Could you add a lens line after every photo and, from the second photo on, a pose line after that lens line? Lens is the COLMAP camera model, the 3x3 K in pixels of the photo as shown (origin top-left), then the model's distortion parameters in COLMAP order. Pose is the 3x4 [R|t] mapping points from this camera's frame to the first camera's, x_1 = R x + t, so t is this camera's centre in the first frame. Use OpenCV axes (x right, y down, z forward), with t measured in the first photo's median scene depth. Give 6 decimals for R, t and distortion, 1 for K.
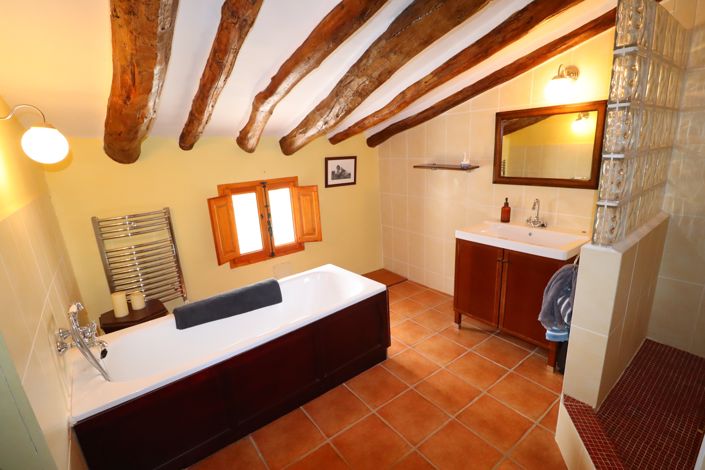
lens RADIAL K [[328.0, 0, 355.7], [0, 328.0, 232.6], [0, 0, 1]] dist [0.001703, -0.015223]
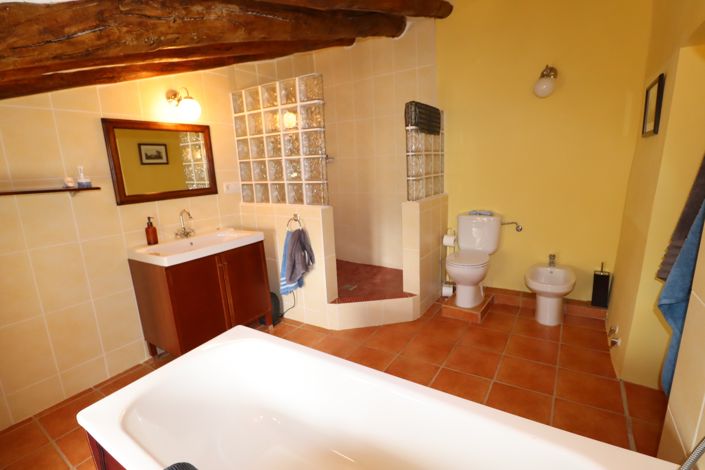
lens RADIAL K [[328.0, 0, 355.7], [0, 328.0, 232.6], [0, 0, 1]] dist [0.001703, -0.015223]
pose [[-0.345195, -0.116051, 0.931328, -0.559402], [0.308509, 0.923150, 0.229380, -0.097207], [-0.886376, 0.366504, -0.282864, 0.769401]]
